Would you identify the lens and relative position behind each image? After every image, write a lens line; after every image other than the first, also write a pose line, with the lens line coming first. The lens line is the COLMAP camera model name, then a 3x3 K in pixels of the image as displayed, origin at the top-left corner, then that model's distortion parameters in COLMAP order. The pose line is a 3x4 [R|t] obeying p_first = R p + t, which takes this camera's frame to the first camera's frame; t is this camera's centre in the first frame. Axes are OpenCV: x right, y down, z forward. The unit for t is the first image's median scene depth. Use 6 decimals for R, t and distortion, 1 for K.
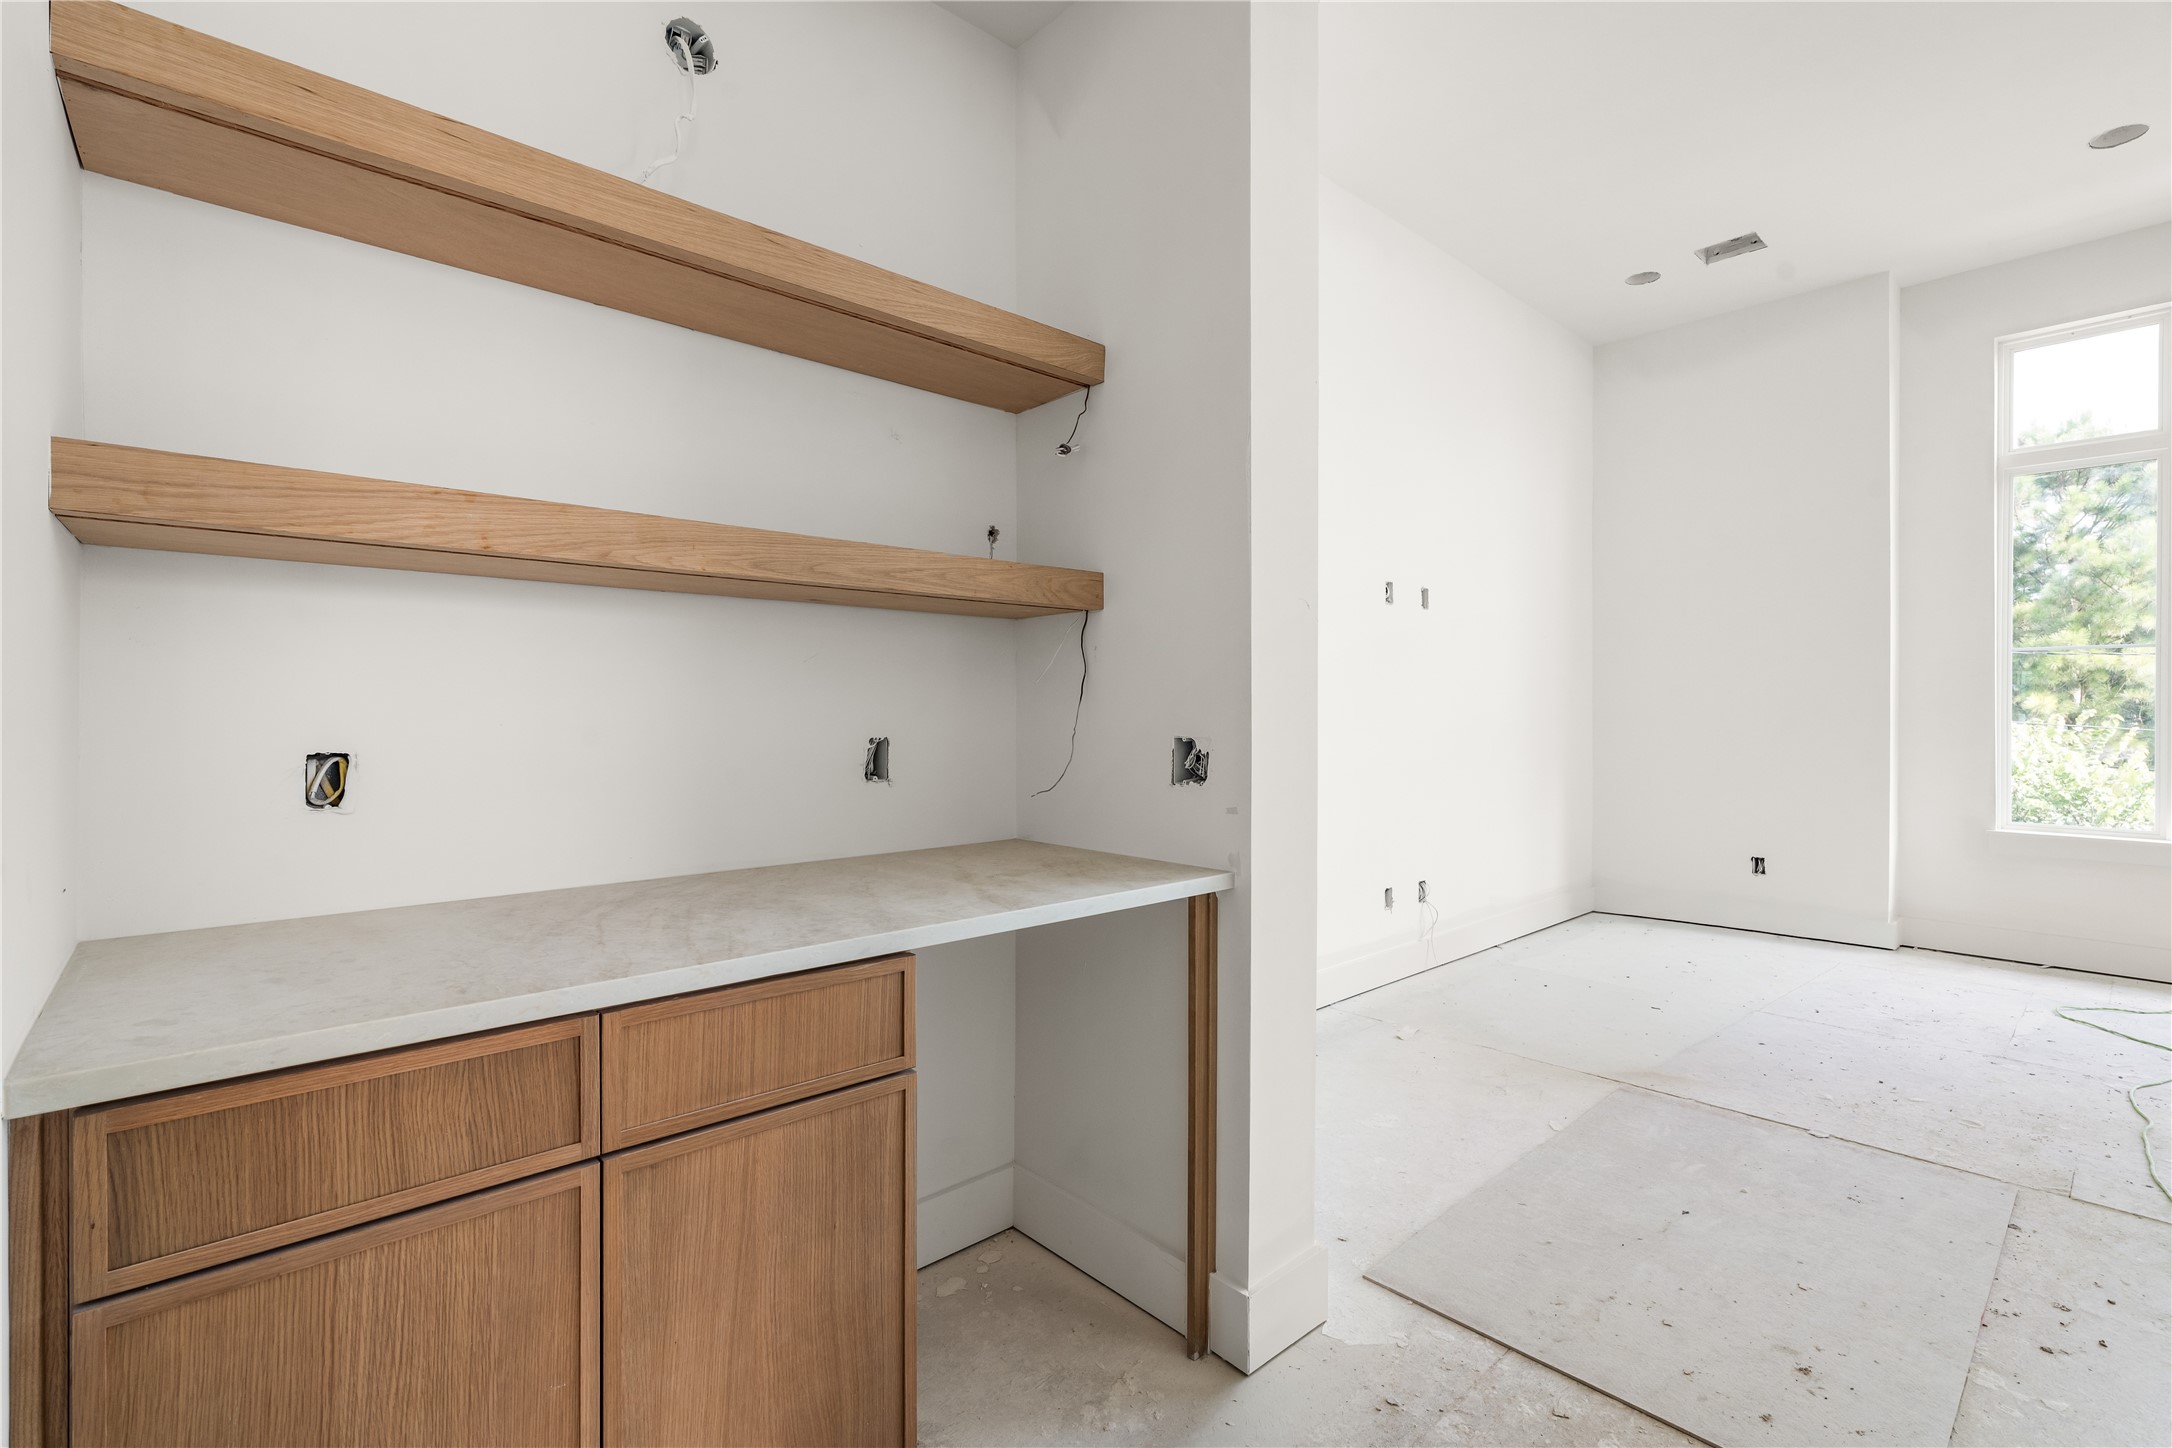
lens RADIAL K [[968.8, 0, 1084.6], [0, 968.8, 713.3], [0, 0, 1]] dist [-0.010375, 0.003522]
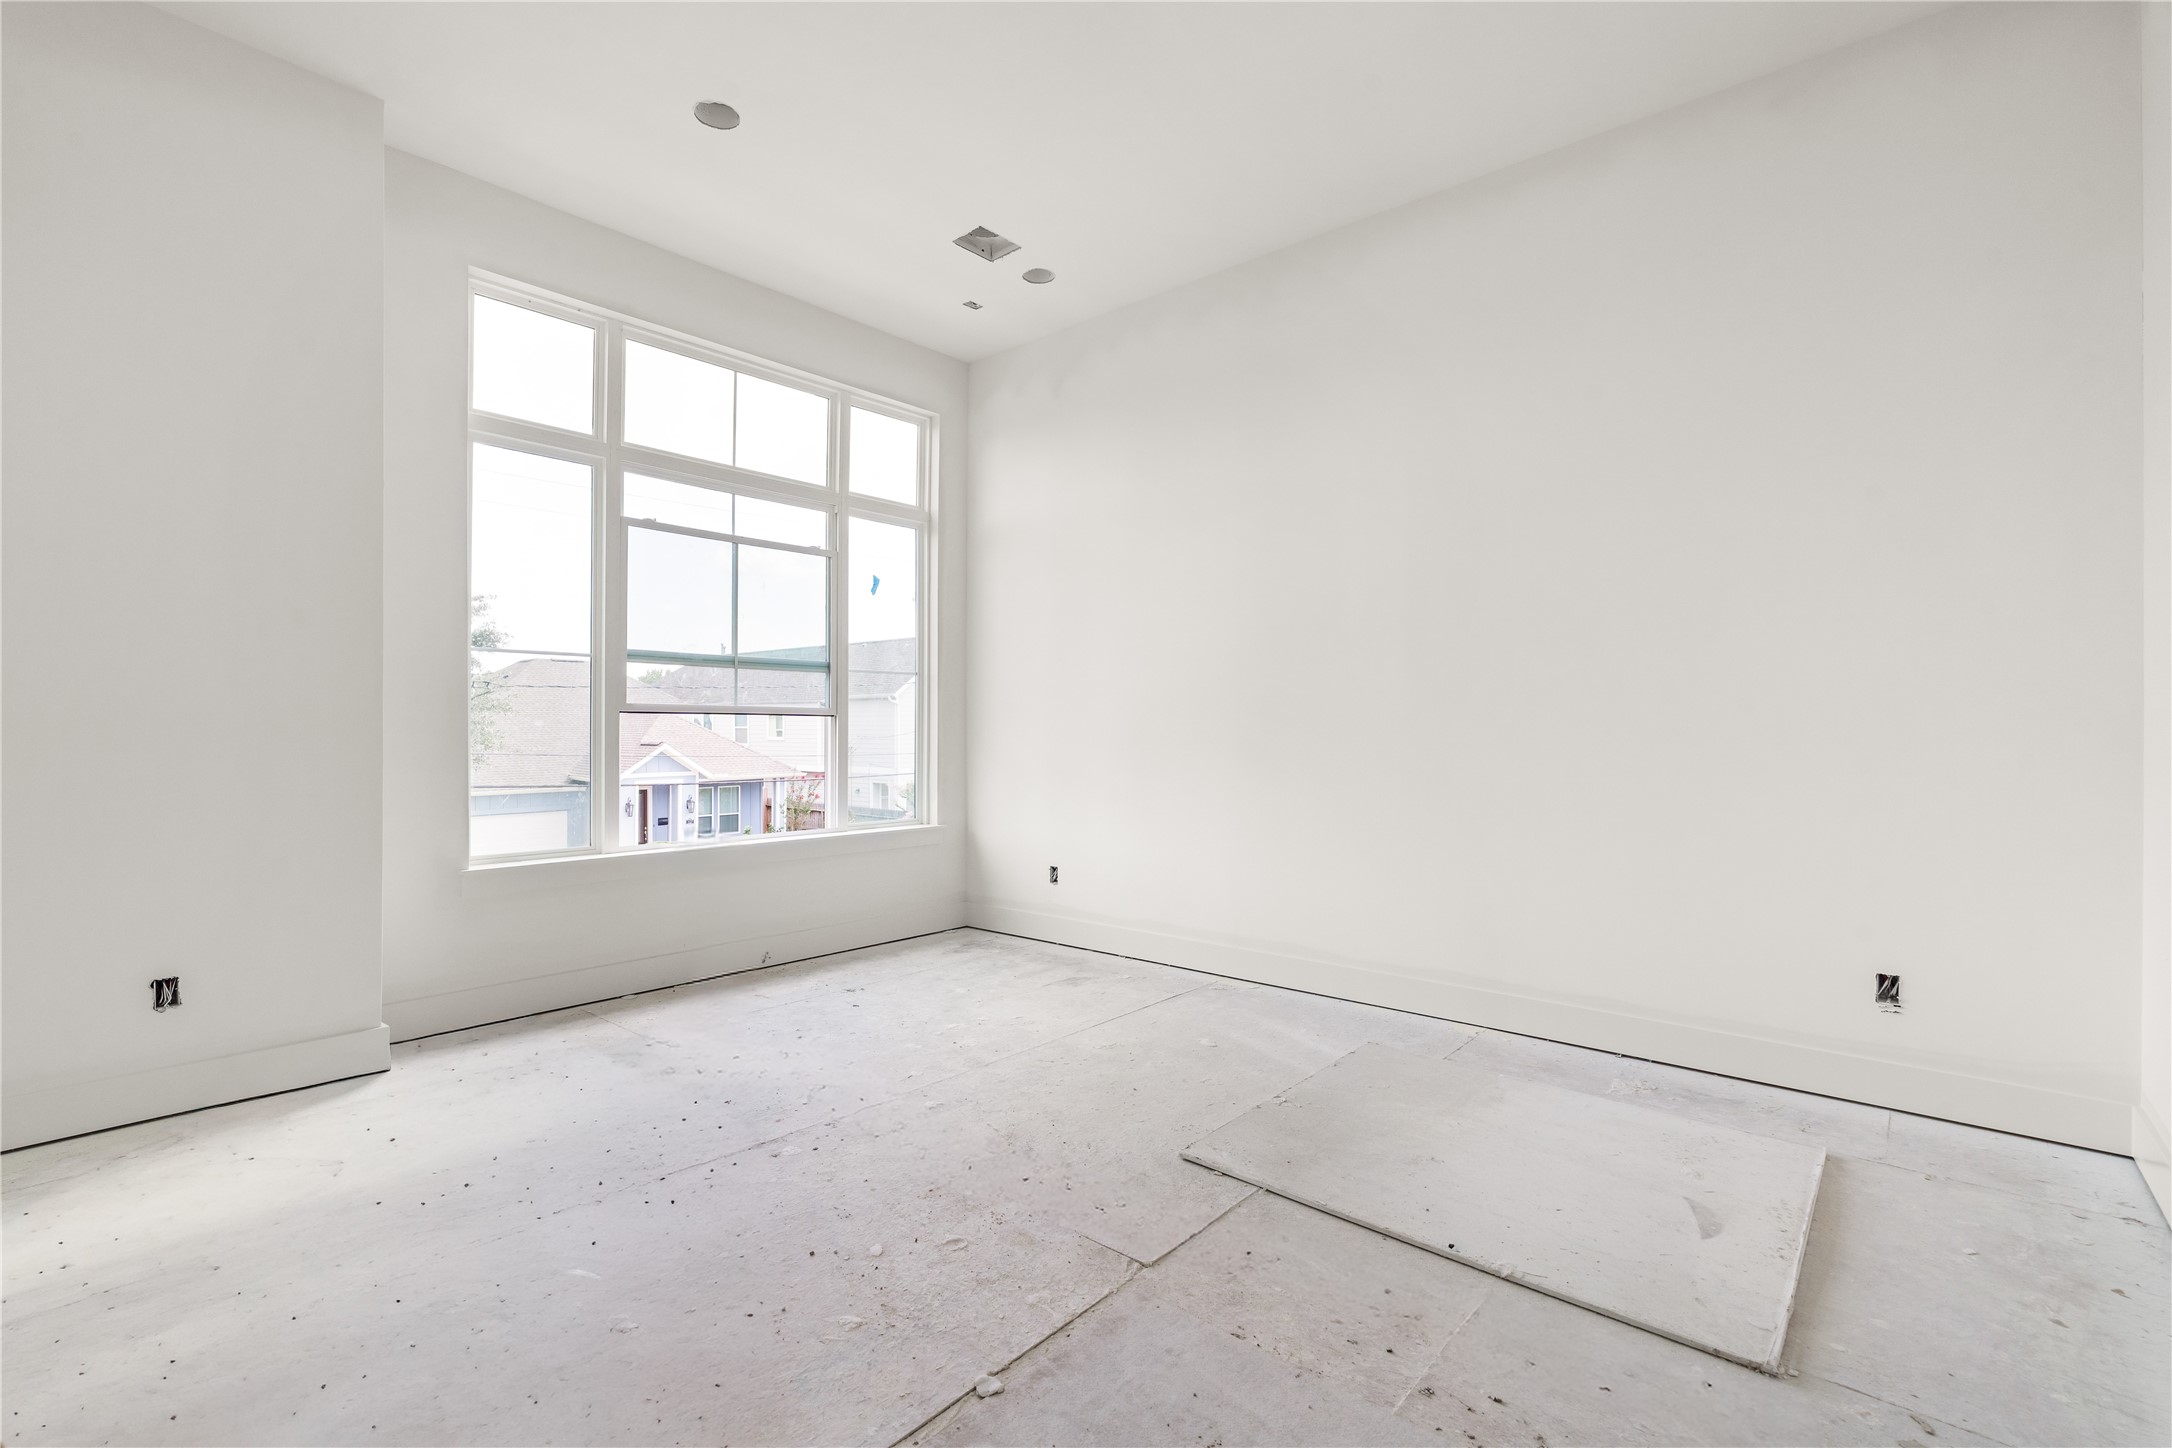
lens RADIAL K [[968.8, 0, 1078.8], [0, 968.8, 719.5], [0, 0, 1]] dist [-0.010375, 0.003522]
pose [[-0.128929, -0.003596, 0.991647, 0.107999], [-0.000001, 0.999993, 0.003626, -0.016342], [-0.991654, 0.000466, -0.128928, 1.017025]]
